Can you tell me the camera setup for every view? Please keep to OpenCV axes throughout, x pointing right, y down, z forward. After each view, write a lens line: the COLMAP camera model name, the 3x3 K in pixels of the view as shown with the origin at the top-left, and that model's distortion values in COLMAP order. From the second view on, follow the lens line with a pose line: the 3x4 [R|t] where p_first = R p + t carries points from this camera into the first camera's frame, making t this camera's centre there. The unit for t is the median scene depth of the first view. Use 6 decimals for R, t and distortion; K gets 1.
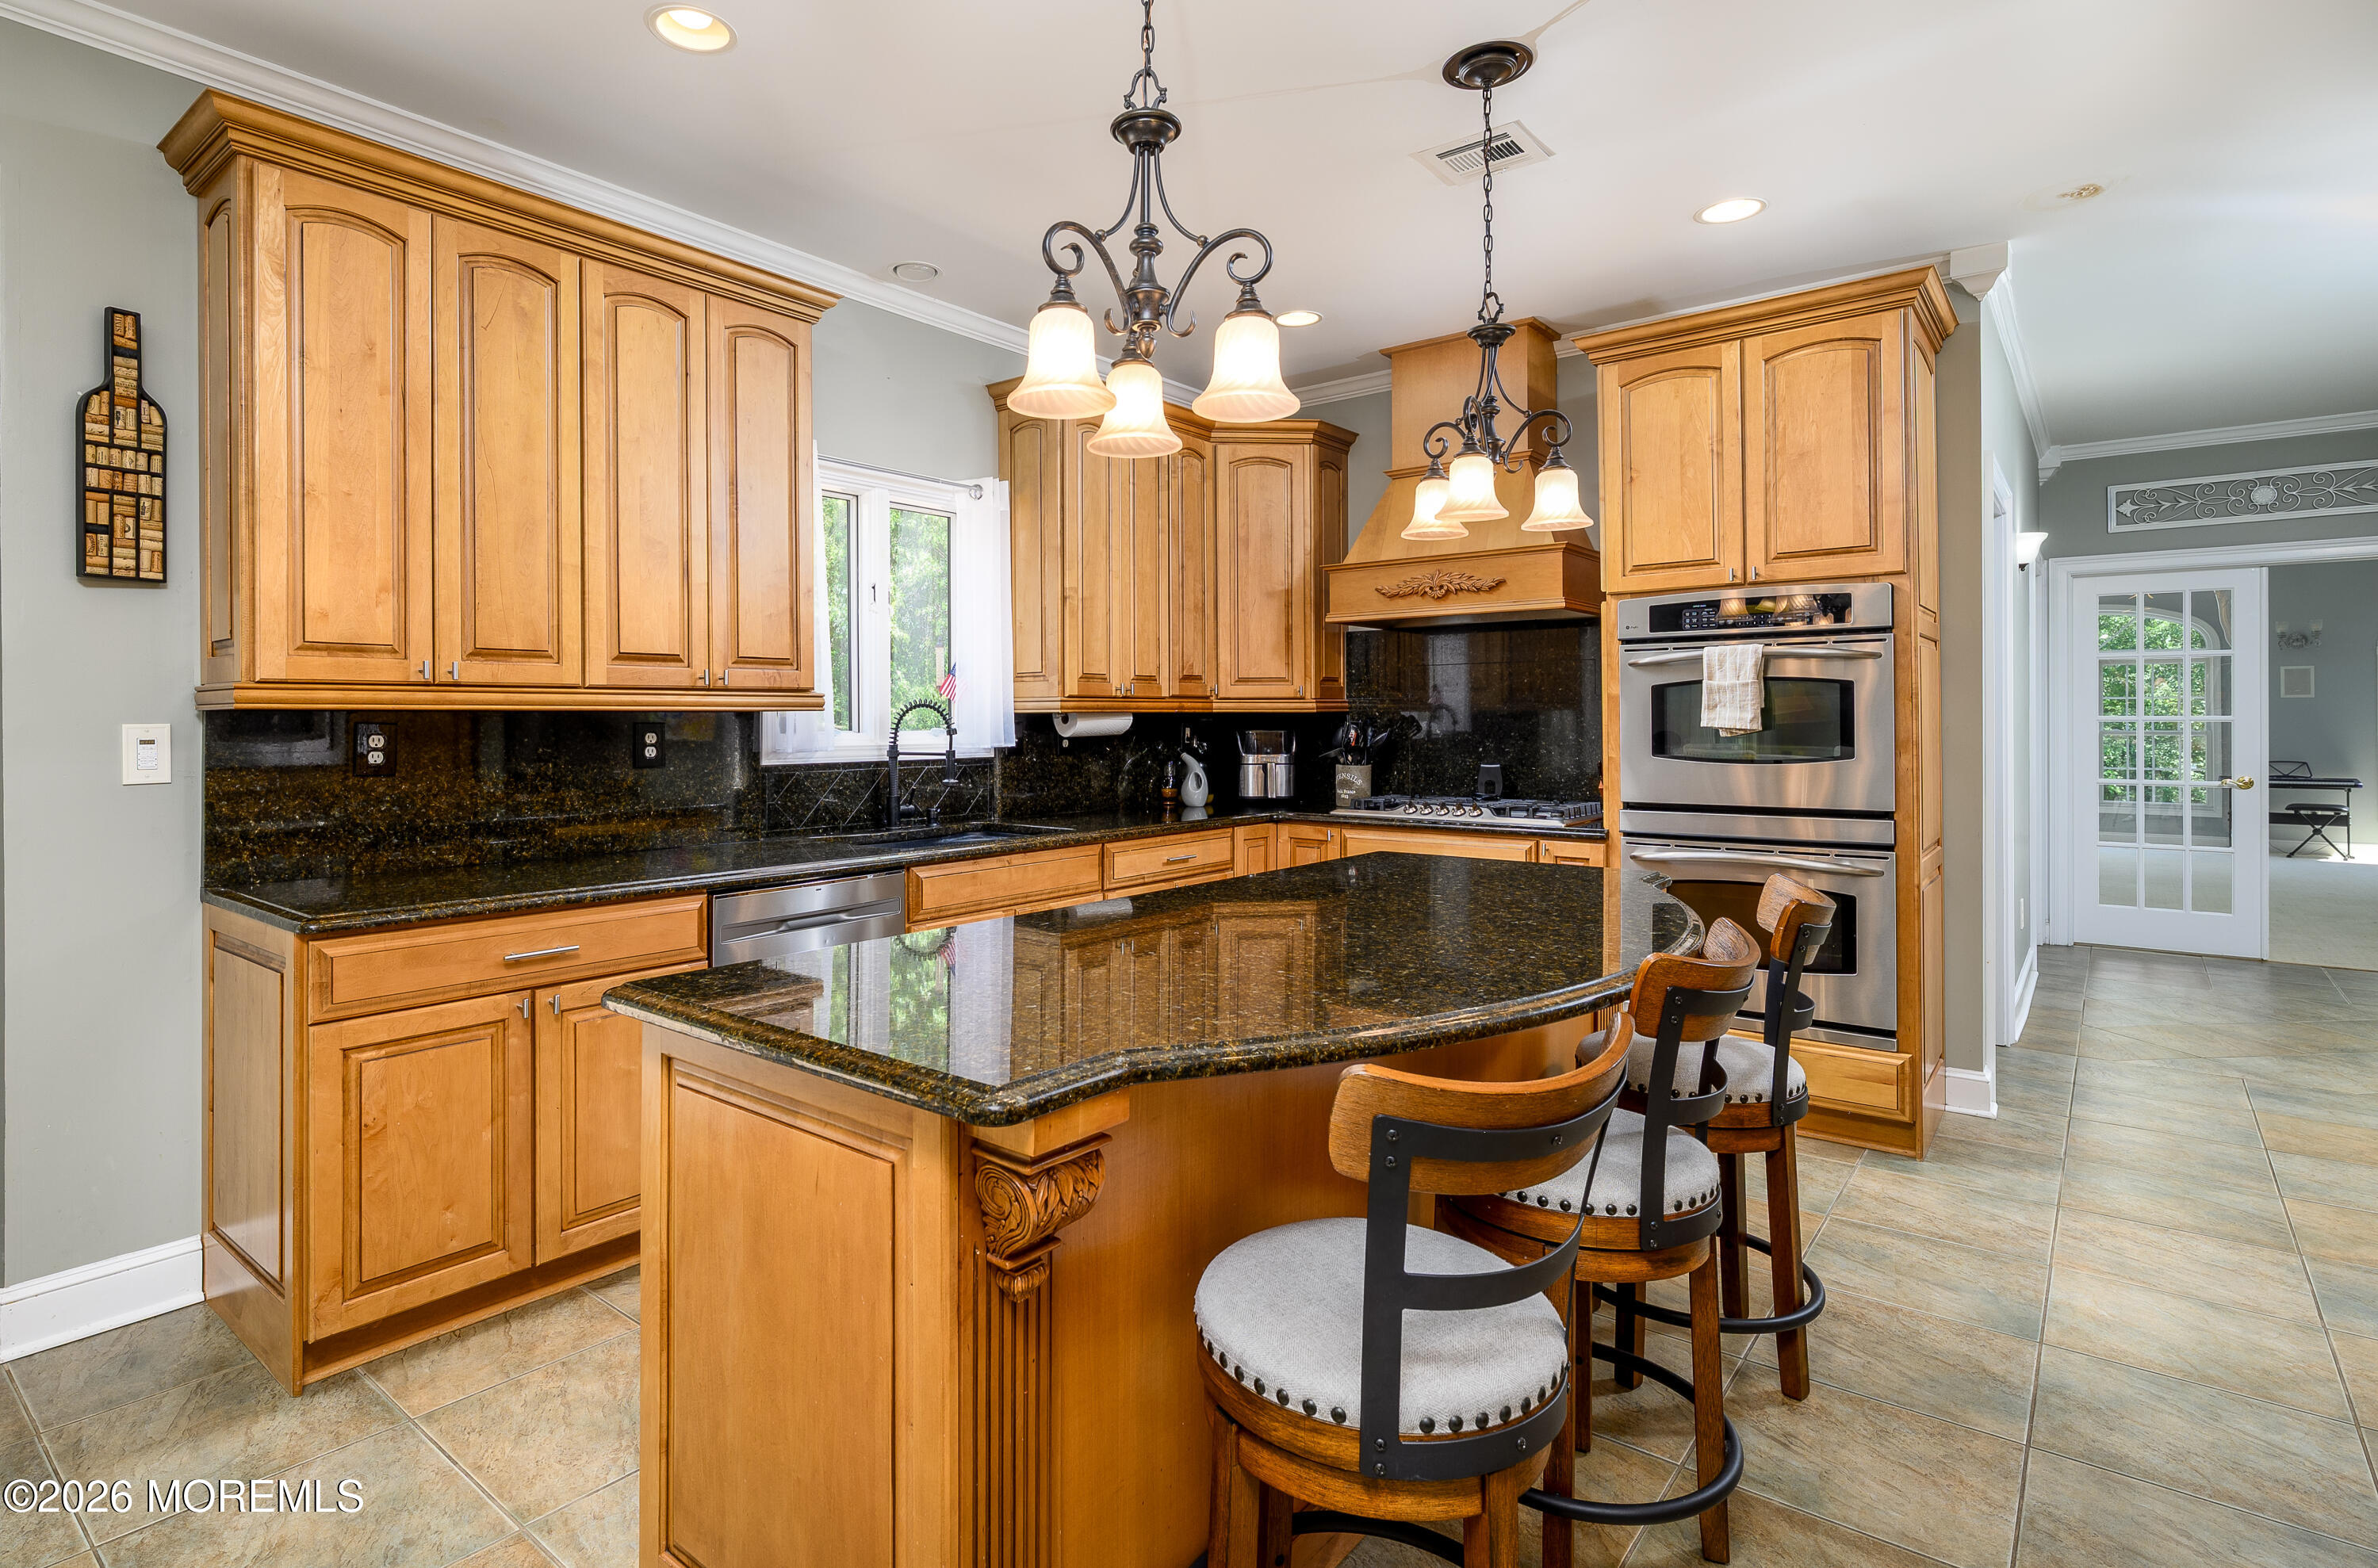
lens RADIAL K [[1180.2, 0, 1171.8], [0, 1180.2, 716.8], [0, 0, 1]] dist [-0.004369, 0.000797]
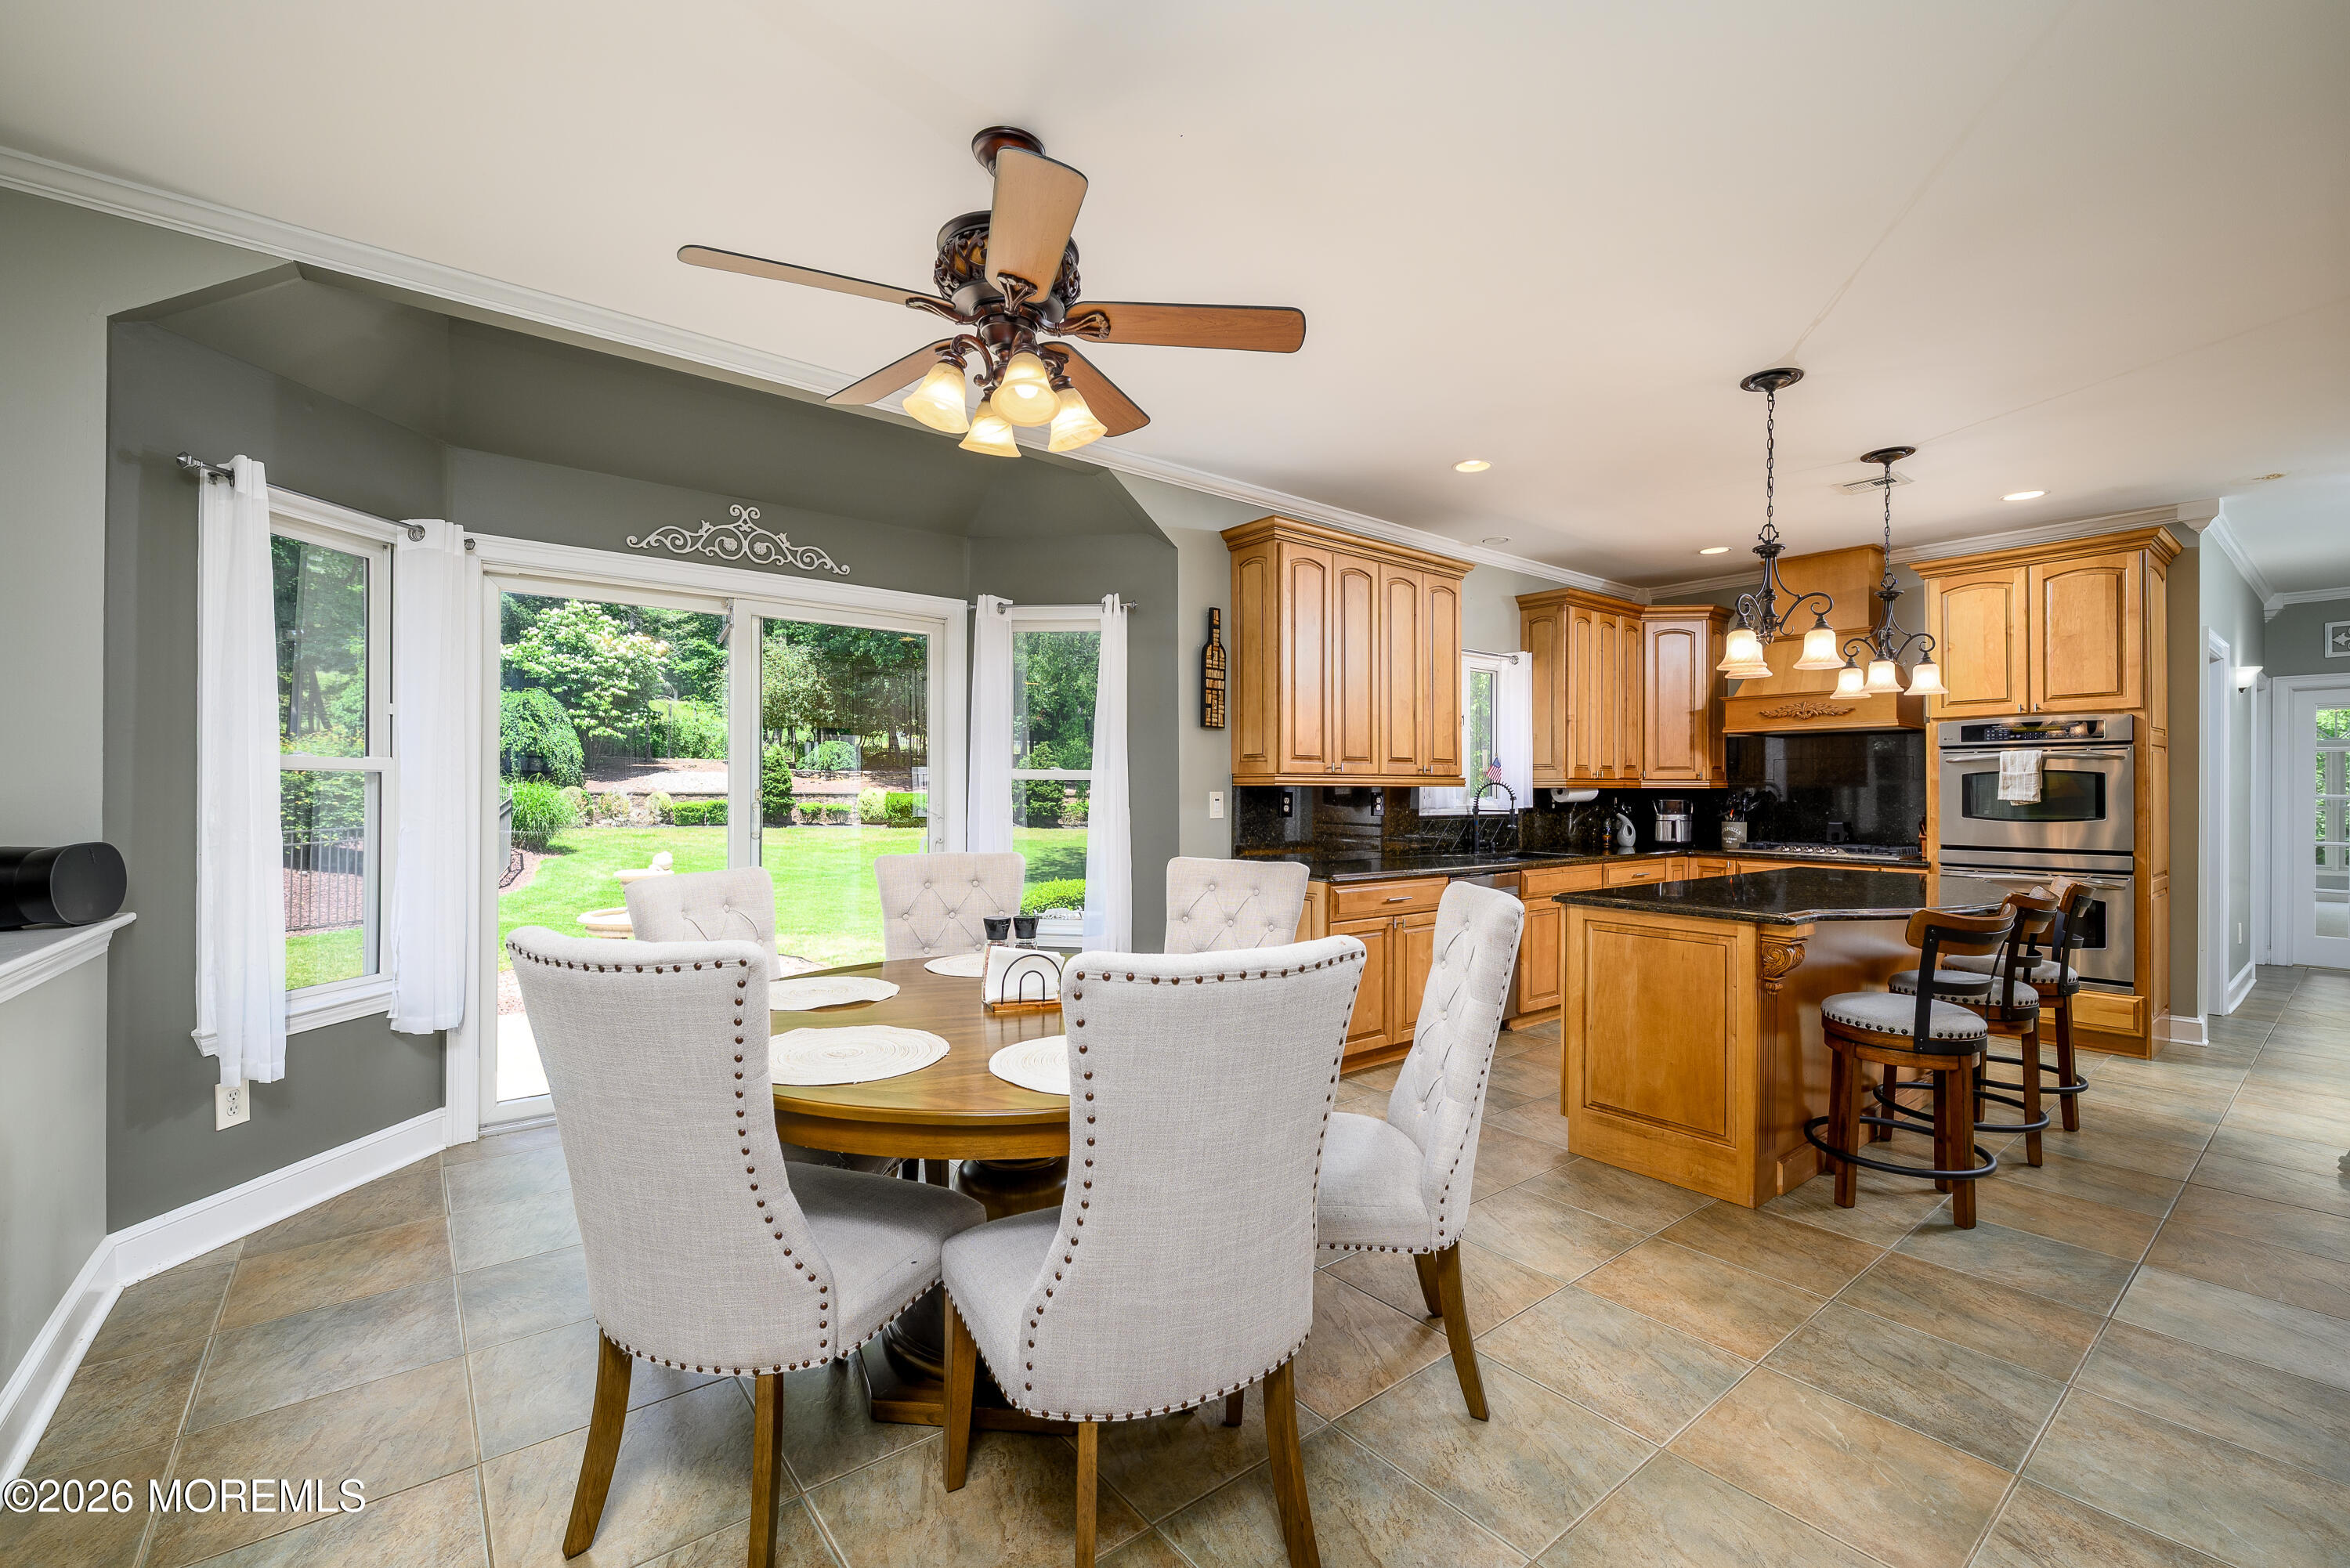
lens RADIAL K [[1026.1, 0, 1177.1], [0, 1026.1, 789.5], [0, 0, 1]] dist [0.002948, -0.000409]
pose [[0.979274, 0.007160, -0.202413, -0.375794], [-0.006602, 0.999972, 0.003434, -0.003062], [0.202432, -0.002027, 0.979294, -0.629348]]
